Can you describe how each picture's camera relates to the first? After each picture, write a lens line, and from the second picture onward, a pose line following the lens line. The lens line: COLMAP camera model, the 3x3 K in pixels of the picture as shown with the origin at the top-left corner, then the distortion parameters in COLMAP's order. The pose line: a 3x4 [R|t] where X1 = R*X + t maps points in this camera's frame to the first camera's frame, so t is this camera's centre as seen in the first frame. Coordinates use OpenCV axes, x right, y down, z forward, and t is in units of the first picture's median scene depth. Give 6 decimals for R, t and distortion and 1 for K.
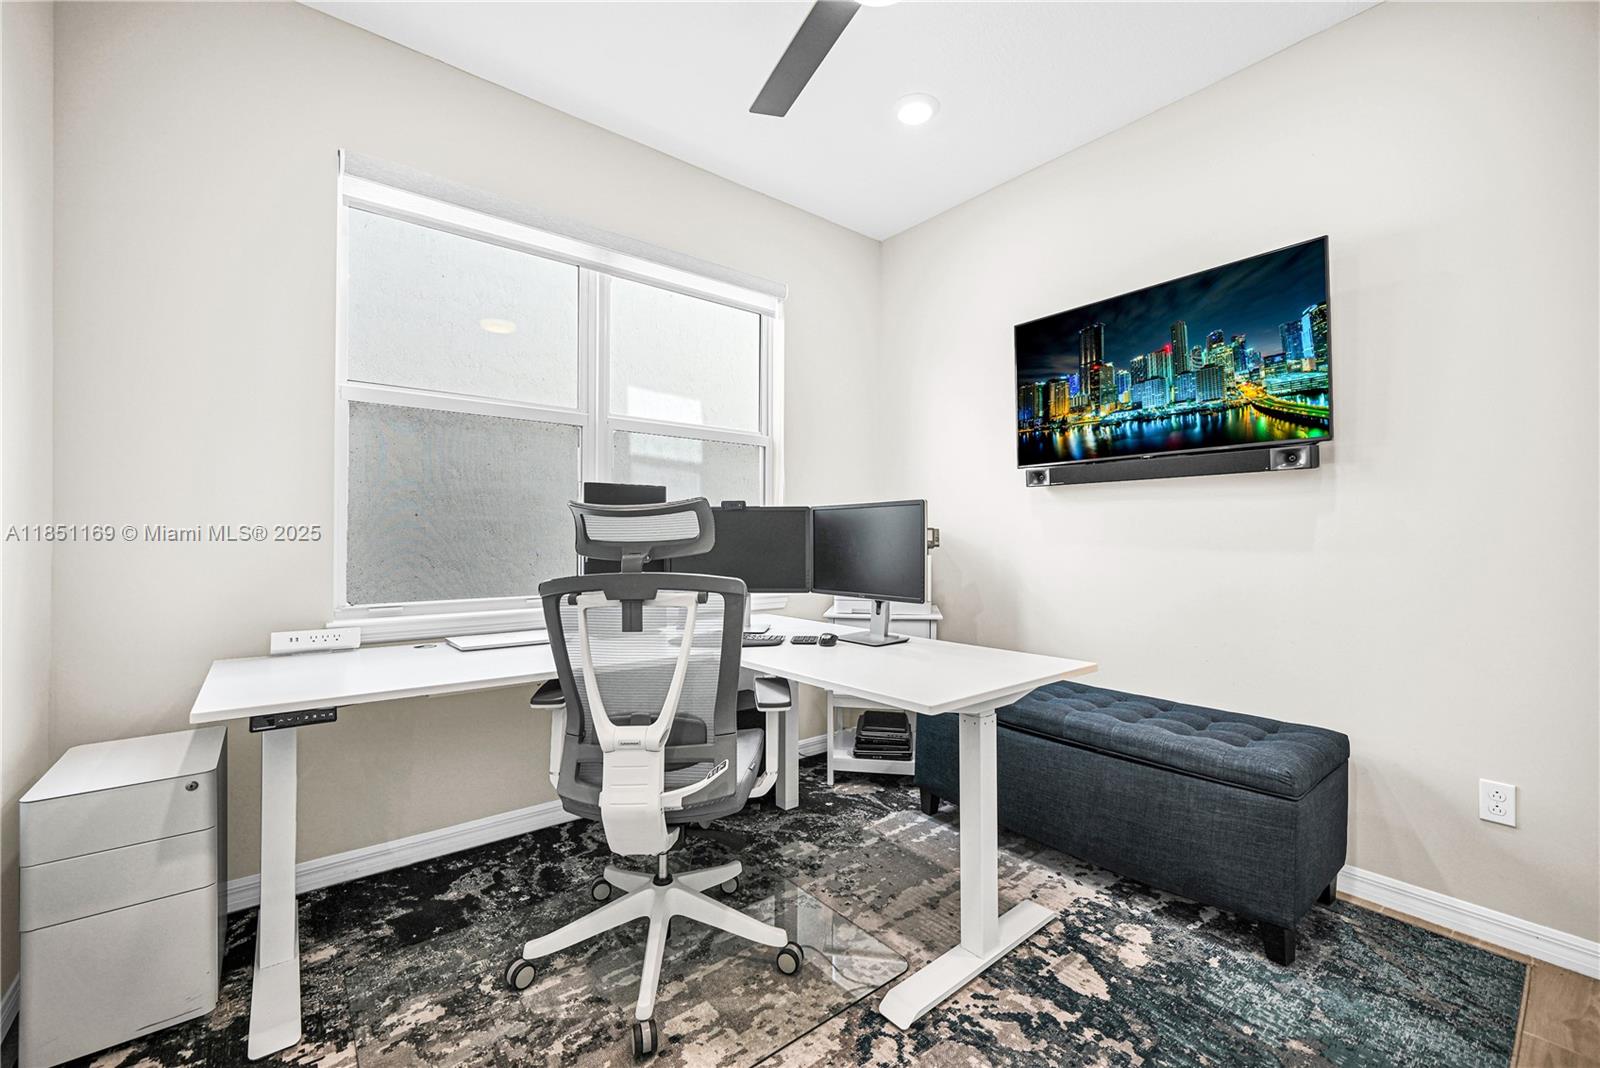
lens RADIAL K [[645.2, 0, 819.2], [0, 645.2, 498.2], [0, 0, 1]] dist [-0.007042, 0.001532]
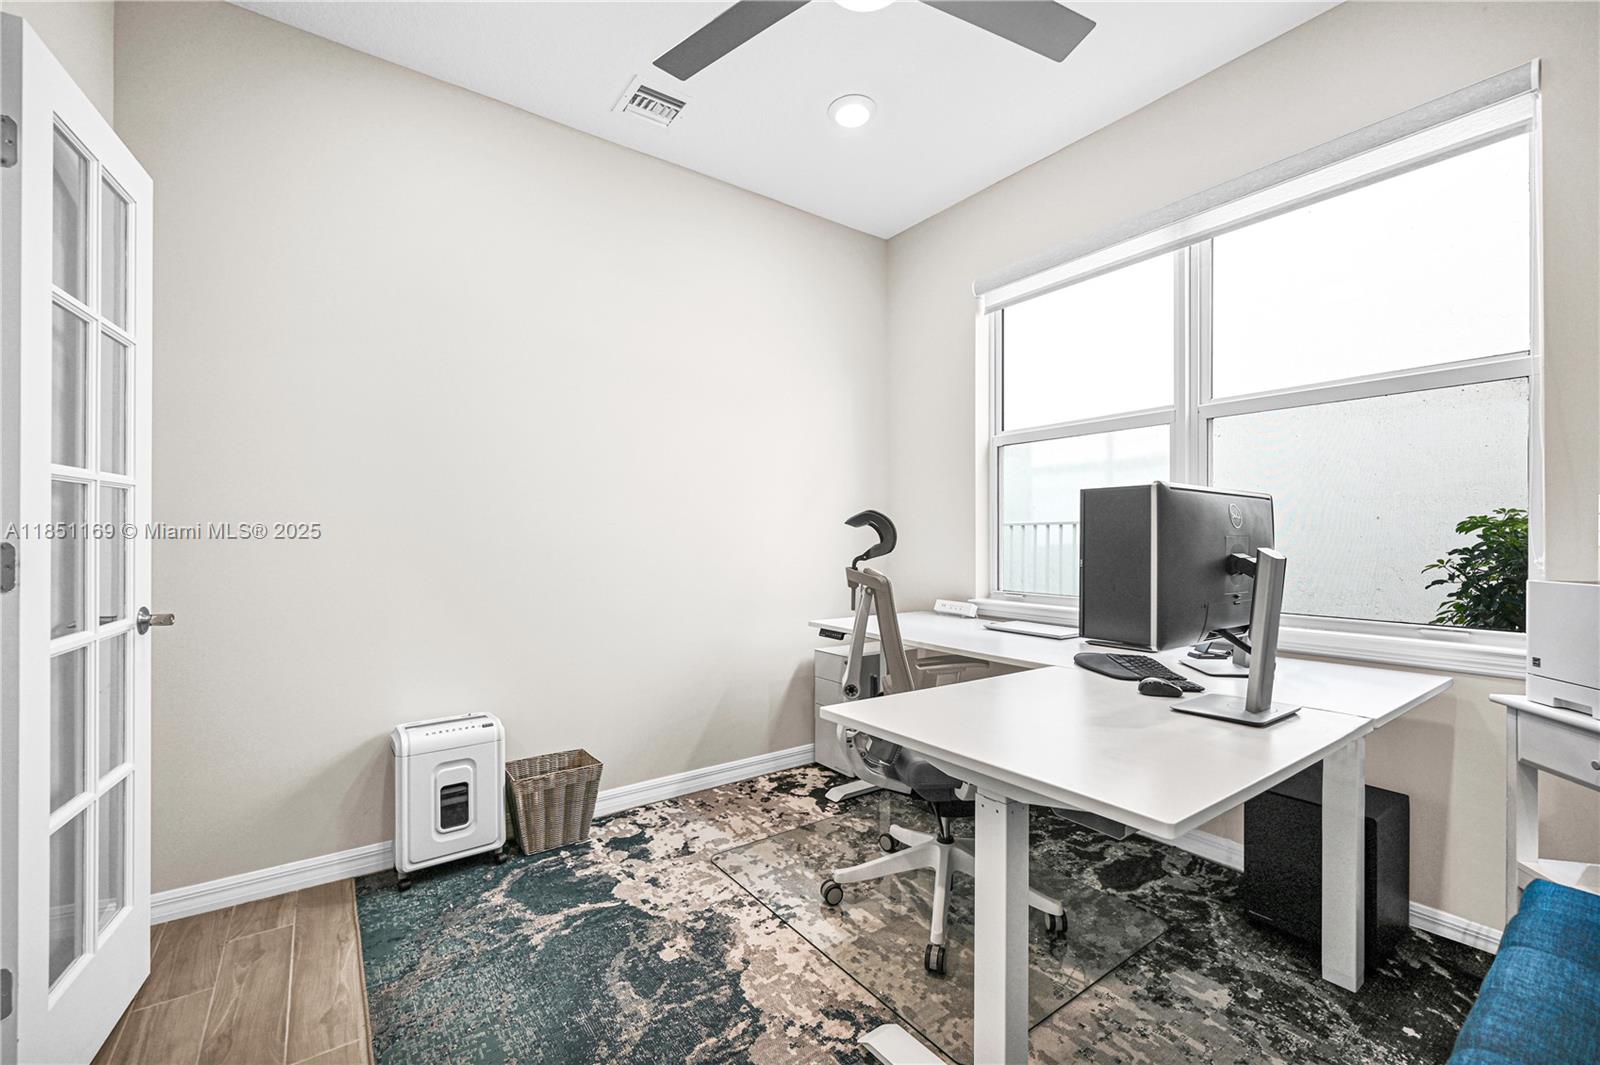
lens RADIAL K [[654.1, 0, 797.5], [0, 654.1, 528.2], [0, 0, 1]] dist [-0.002834, -0.000344]
pose [[-0.035360, -0.008024, -0.999342, 0.844108], [0.044485, 0.998964, -0.009595, 0.028844], [0.998384, -0.044795, -0.034966, 0.716602]]
